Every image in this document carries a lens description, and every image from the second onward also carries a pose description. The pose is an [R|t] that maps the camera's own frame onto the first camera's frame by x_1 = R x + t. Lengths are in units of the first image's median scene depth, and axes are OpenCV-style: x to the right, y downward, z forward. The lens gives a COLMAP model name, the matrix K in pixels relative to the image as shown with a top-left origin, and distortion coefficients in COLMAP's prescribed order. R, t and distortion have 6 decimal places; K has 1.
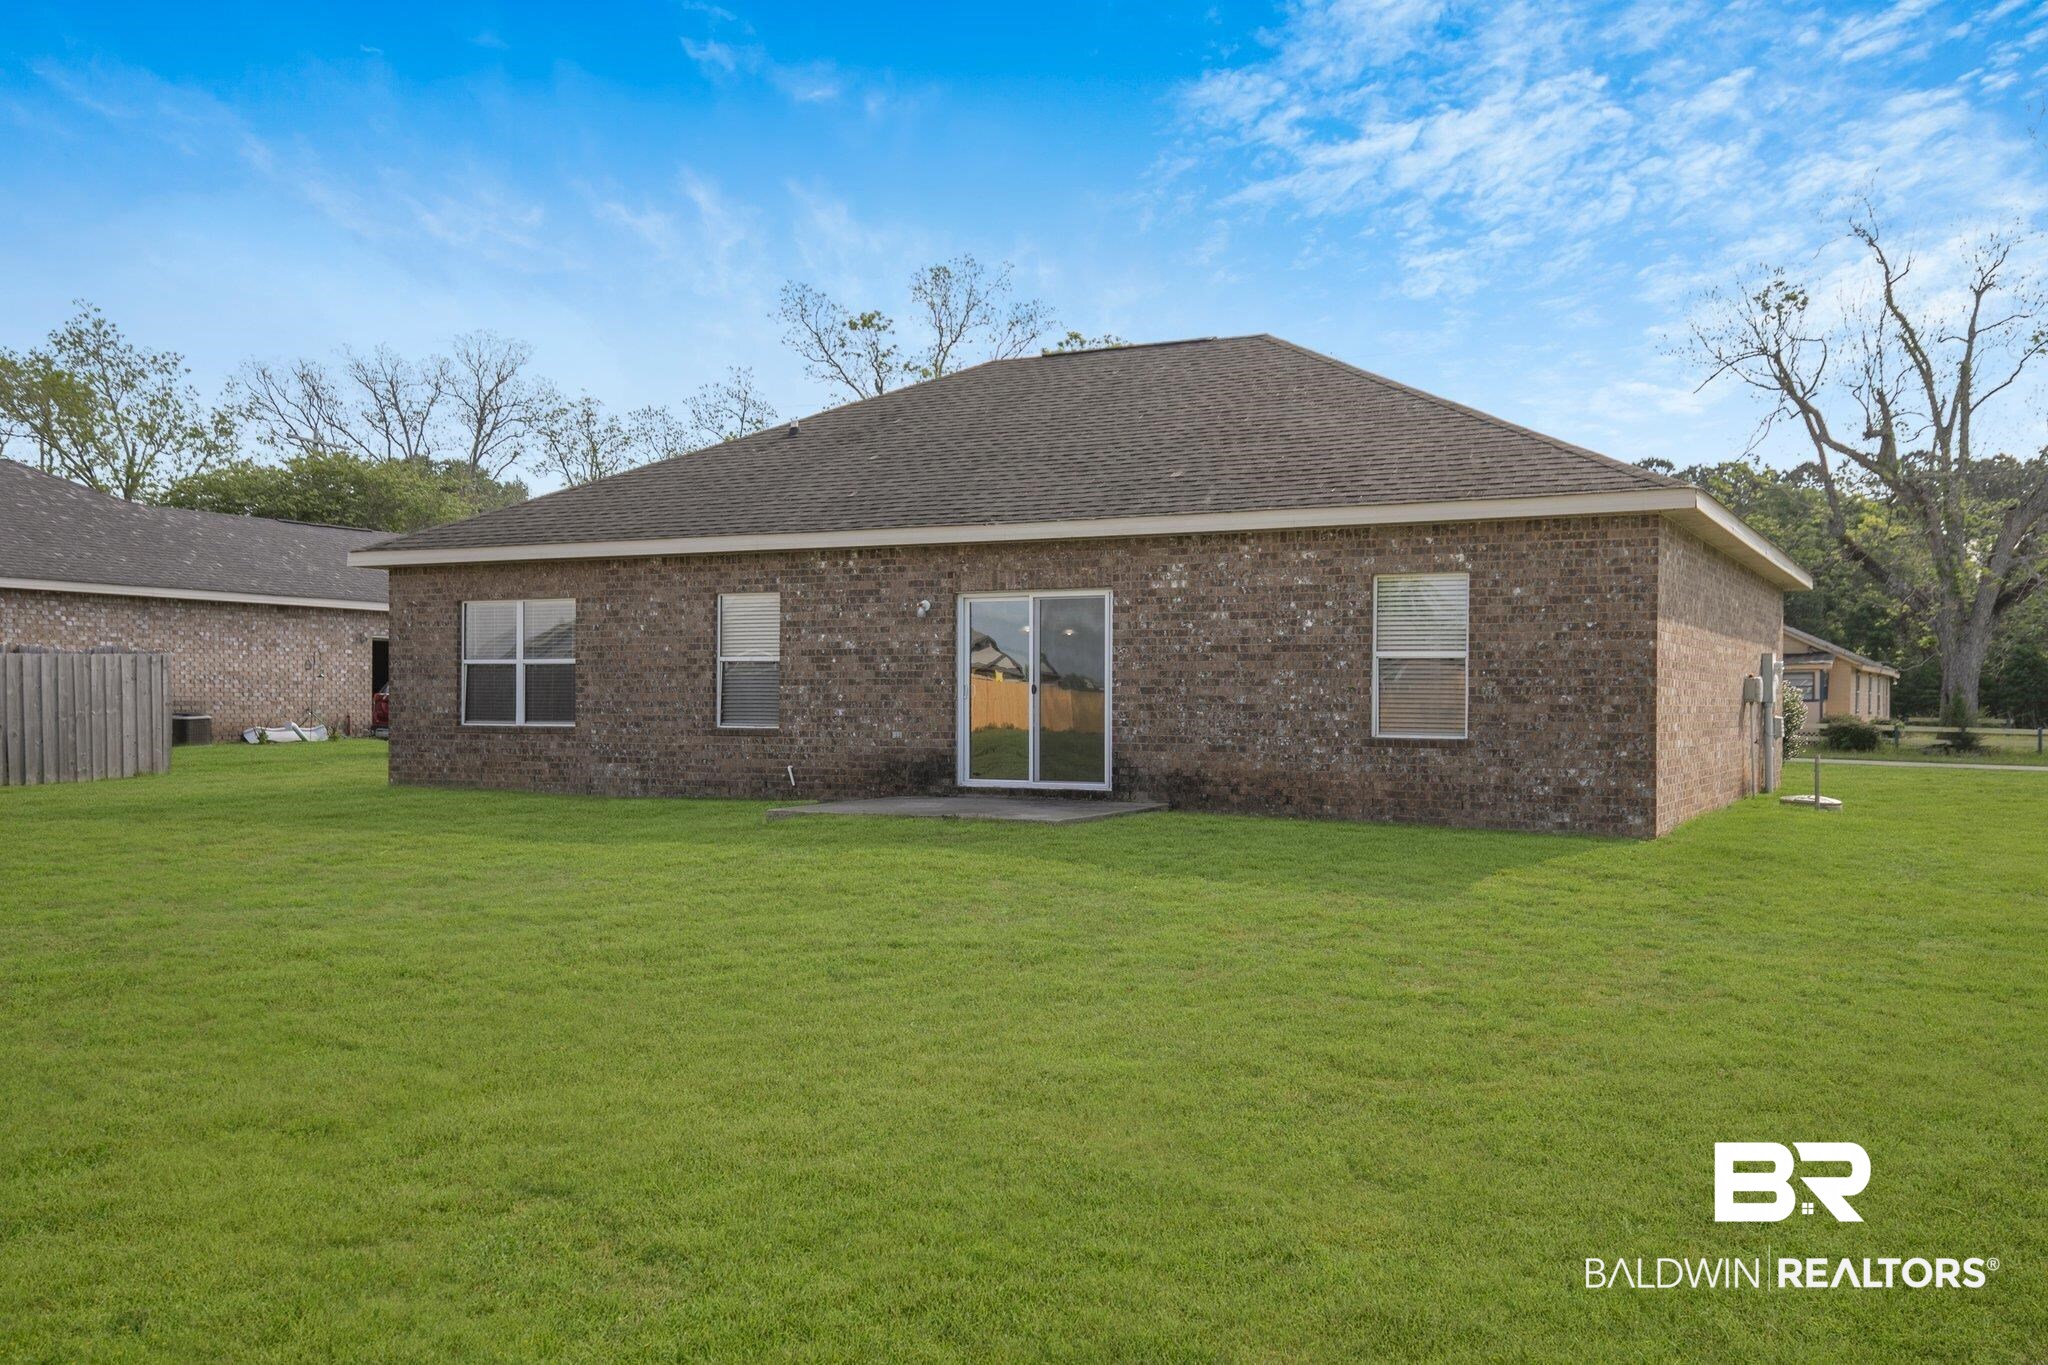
lens RADIAL K [[1835.3, 0, 1023.9], [0, 1835.3, 686.1], [0, 0, 1]] dist [0.012711, 0.001185]
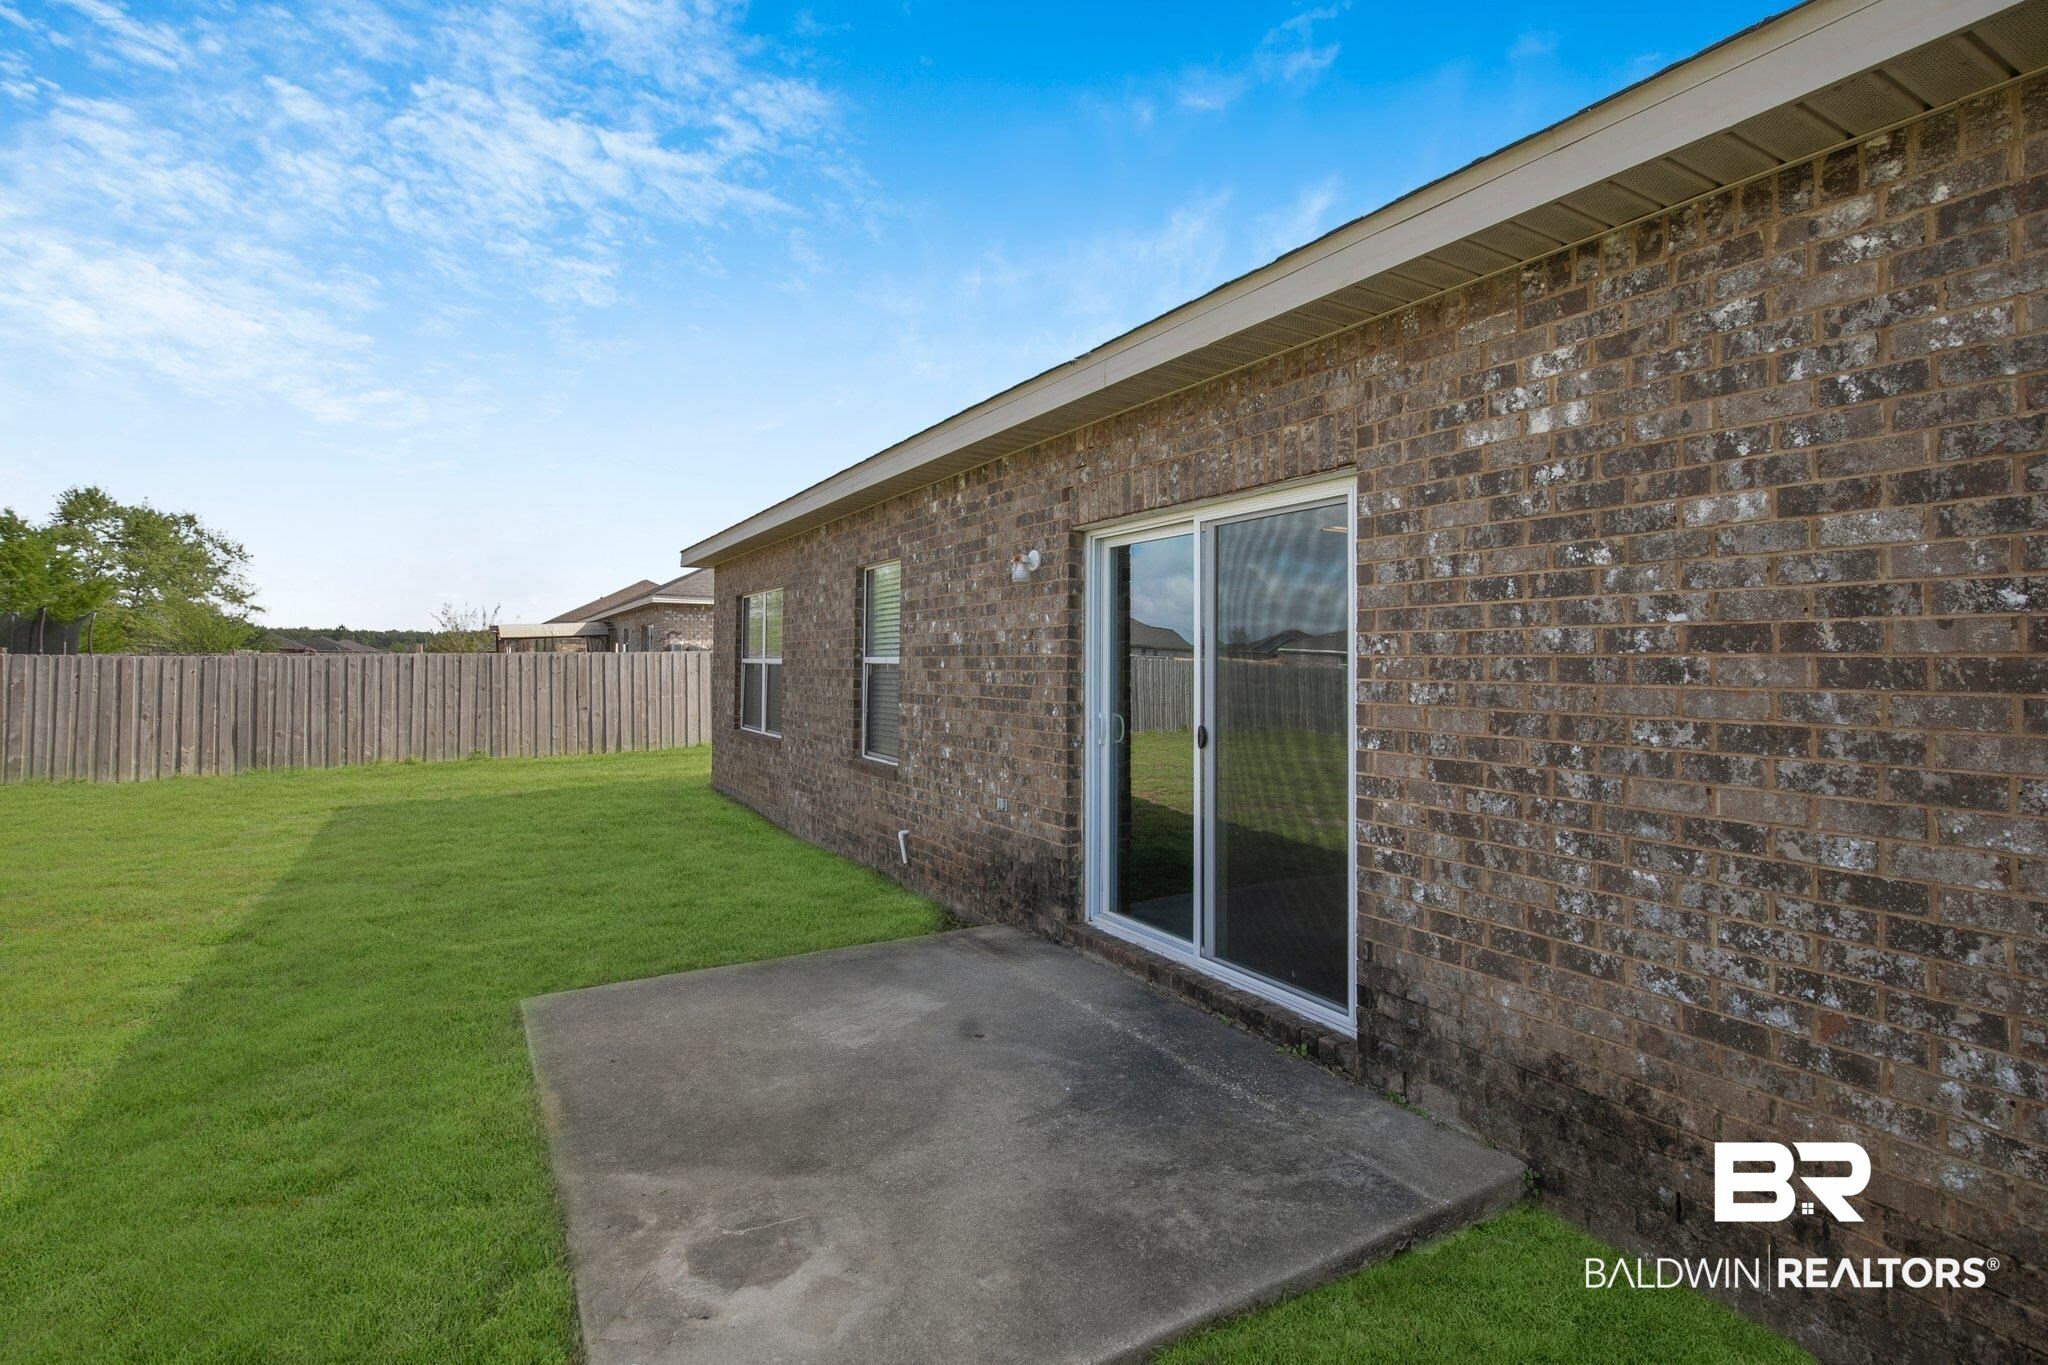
lens RADIAL K [[948.9, 0, 1023.0], [0, 948.9, 638.0], [0, 0, 1]] dist [-0.004413, -0.000342]
pose [[0.835346, -0.012118, -0.549591, 0.094557], [-0.000005, 0.999757, -0.022052, -0.016976], [0.549724, 0.018424, 0.835143, 0.816035]]
